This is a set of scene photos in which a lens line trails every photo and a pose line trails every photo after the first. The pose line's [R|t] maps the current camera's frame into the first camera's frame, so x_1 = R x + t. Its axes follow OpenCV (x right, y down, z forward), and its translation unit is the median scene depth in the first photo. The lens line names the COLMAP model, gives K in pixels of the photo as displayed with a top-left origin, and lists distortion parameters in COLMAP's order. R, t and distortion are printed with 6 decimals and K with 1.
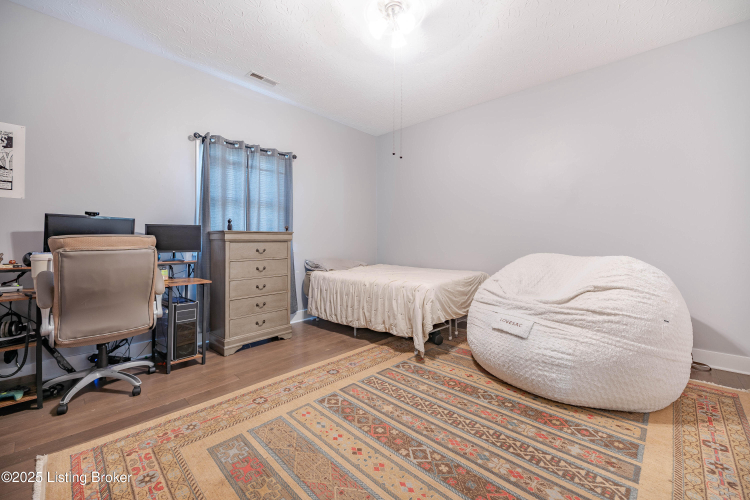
lens RADIAL K [[305.1, 0, 374.5], [0, 305.1, 242.7], [0, 0, 1]] dist [0.002008, -0.001421]
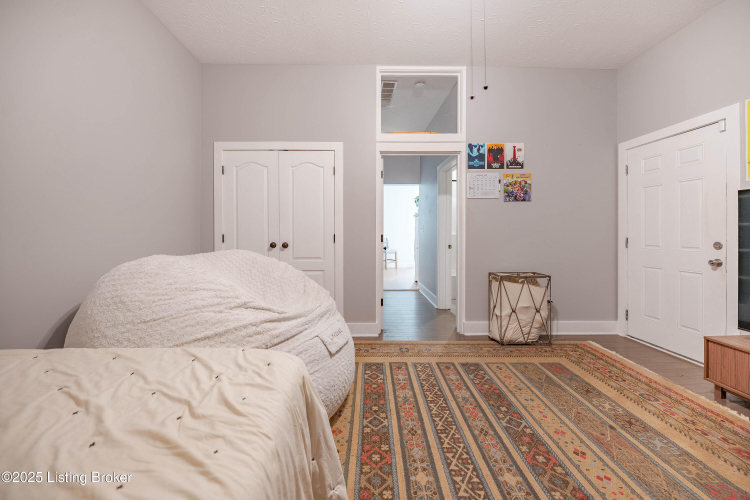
lens RADIAL K [[305.1, 0, 374.8], [0, 305.1, 233.6], [0, 0, 1]] dist [0.002008, -0.001421]
pose [[-0.701921, -0.002023, 0.712252, -0.258917], [0.005616, 0.999949, 0.008375, -0.010641], [-0.712233, 0.009879, -0.701874, 1.924047]]
